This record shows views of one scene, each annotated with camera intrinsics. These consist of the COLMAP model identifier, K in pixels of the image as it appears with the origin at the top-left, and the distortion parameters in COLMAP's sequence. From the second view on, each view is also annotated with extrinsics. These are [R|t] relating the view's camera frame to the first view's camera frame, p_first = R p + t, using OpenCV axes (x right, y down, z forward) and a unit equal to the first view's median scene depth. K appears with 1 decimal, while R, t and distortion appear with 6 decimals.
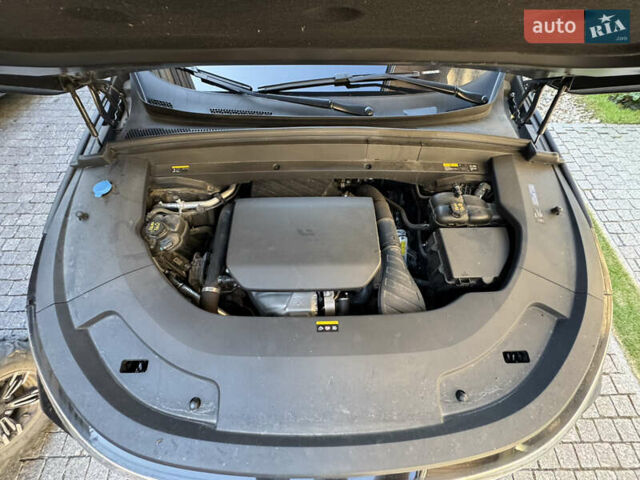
lens RADIAL K [[254.5, 0, 319.9], [0, 254.5, 240.0], [0, 0, 1]] dist [-0.000565, -0.000318]
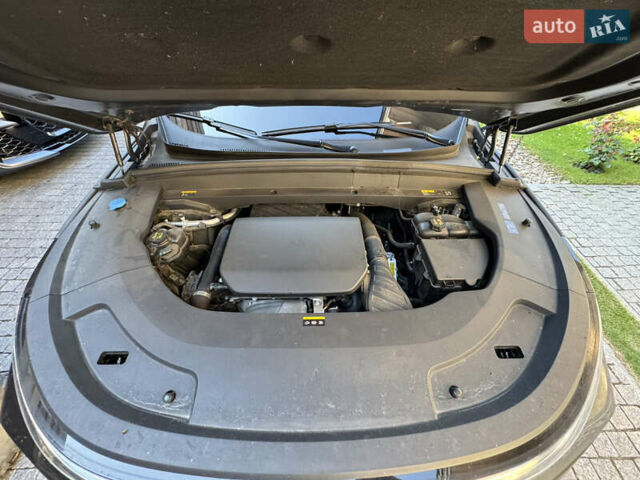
lens RADIAL K [[254.5, 0, 319.2], [0, 254.5, 239.9], [0, 0, 1]] dist [-0.000565, -0.000318]
pose [[0.999964, 0.003352, -0.007843, 0.050478], [-0.005325, 0.963670, -0.267043, 0.263903], [0.006664, 0.267075, 0.963653, -0.039816]]
